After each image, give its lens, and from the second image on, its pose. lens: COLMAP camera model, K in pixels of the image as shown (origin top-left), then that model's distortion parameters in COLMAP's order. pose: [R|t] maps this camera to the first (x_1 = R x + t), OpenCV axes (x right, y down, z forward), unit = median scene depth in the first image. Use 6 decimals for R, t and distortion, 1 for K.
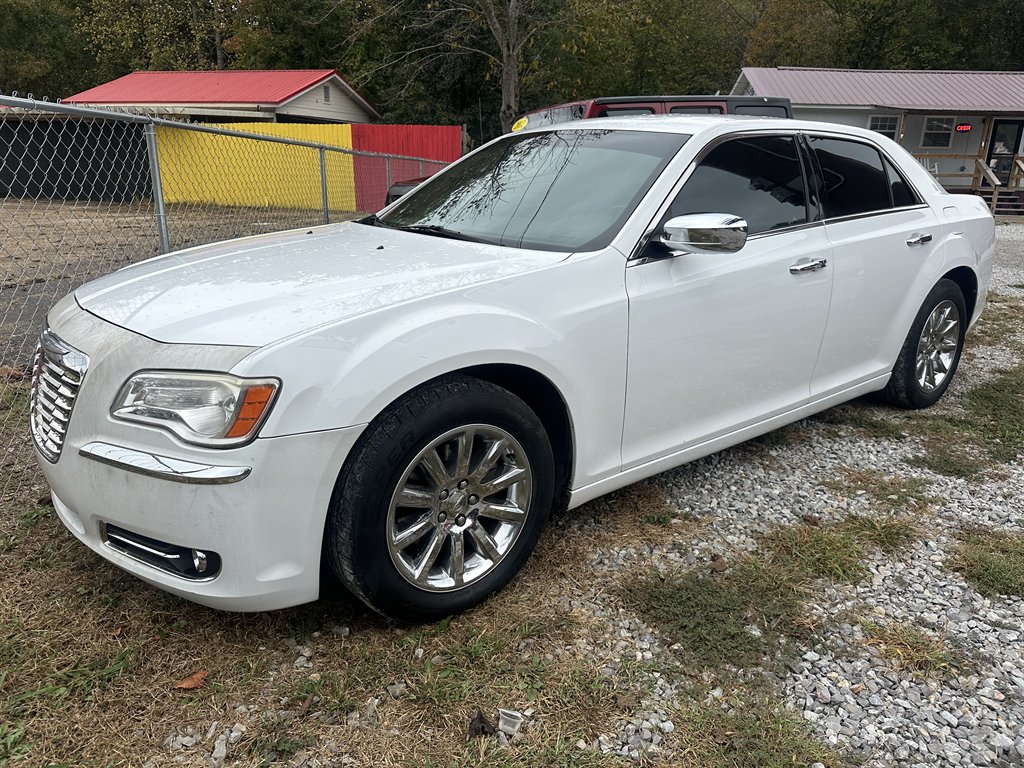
lens RADIAL K [[730.1, 0, 519.4], [0, 730.1, 387.5], [0, 0, 1]] dist [0.012140, -0.014969]
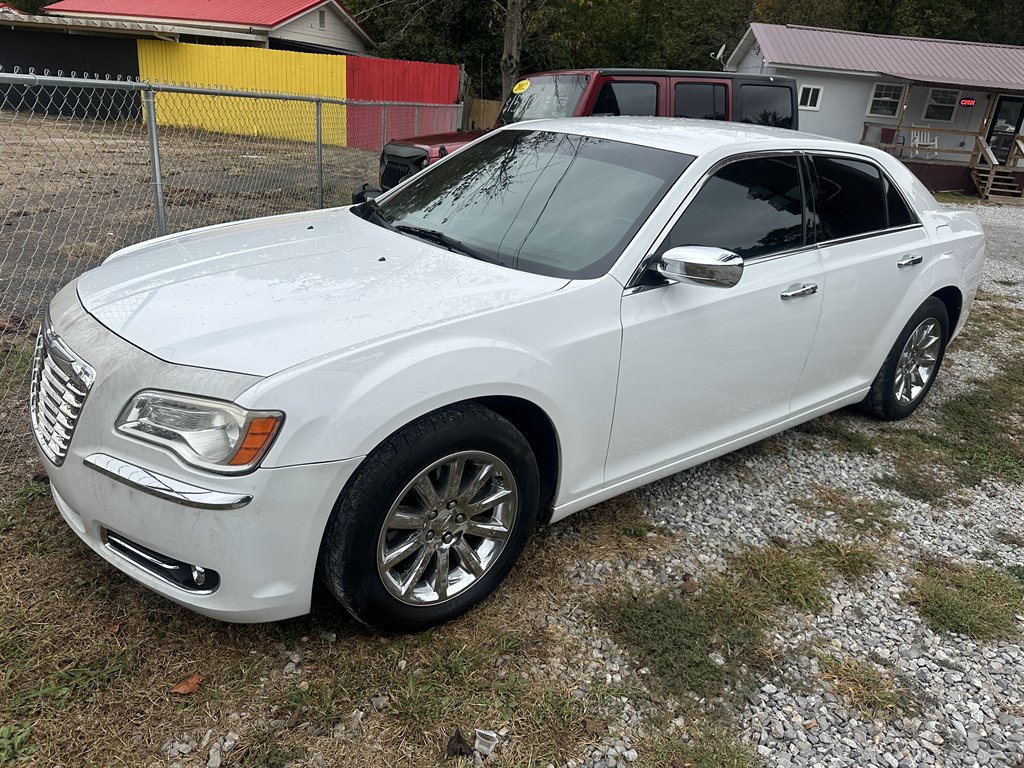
lens RADIAL K [[730.1, 0, 511.4], [0, 730.1, 379.7], [0, 0, 1]] dist [0.012140, -0.014969]
pose [[0.997988, 0.060866, 0.017759, -0.019791], [-0.061951, 0.995701, 0.068852, -0.111368], [-0.013492, -0.069814, 0.997469, -0.025170]]
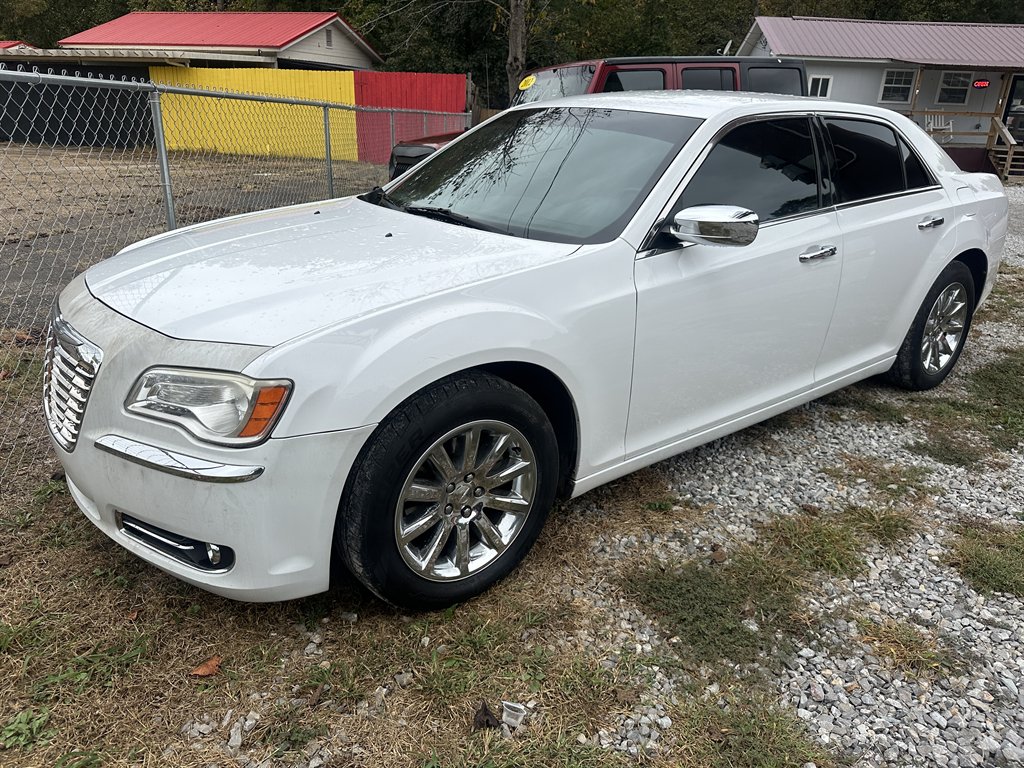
lens RADIAL K [[730.1, 0, 514.2], [0, 730.1, 379.9], [0, 0, 1]] dist [0.012140, -0.014969]
pose [[0.999833, 0.016603, -0.007620, -0.008623], [-0.016143, 0.998251, 0.056871, -0.056394], [0.008551, -0.056739, 0.998352, -0.006556]]
